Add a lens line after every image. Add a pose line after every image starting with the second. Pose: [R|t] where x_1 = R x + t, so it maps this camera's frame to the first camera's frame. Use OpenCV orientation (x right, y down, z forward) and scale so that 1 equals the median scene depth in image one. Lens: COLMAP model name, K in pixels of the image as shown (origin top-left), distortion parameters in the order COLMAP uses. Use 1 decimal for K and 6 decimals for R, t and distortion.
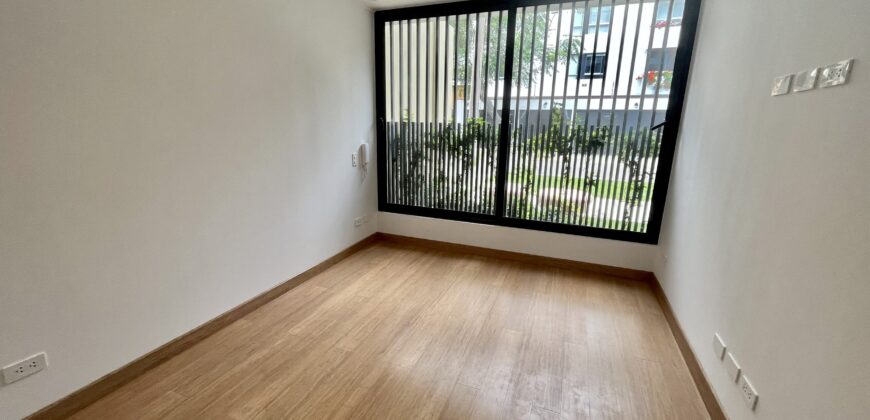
lens RADIAL K [[351.7, 0, 435.0], [0, 351.7, 210.0], [0, 0, 1]] dist [-0.001125, 0.000031]
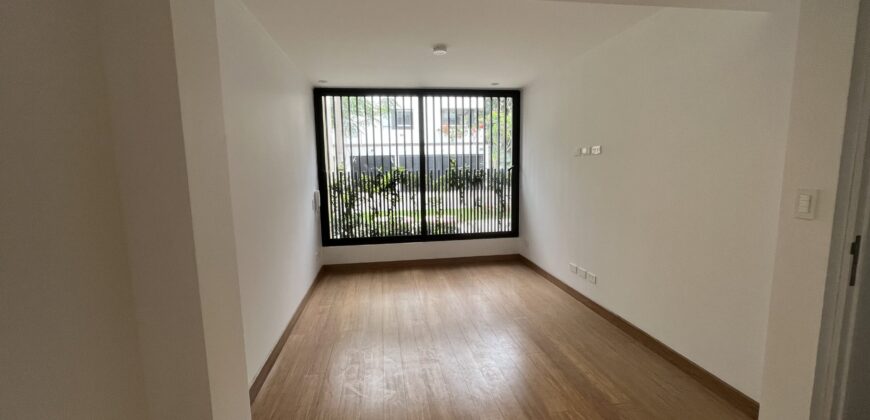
lens RADIAL K [[351.7, 0, 435.0], [0, 351.7, 210.0], [0, 0, 1]] dist [-0.001125, 0.000031]
pose [[0.863533, -0.094708, 0.495319, -0.455085], [0.153431, 0.984984, -0.079155, 0.036517], [-0.480385, 0.144351, 0.865097, -0.242134]]
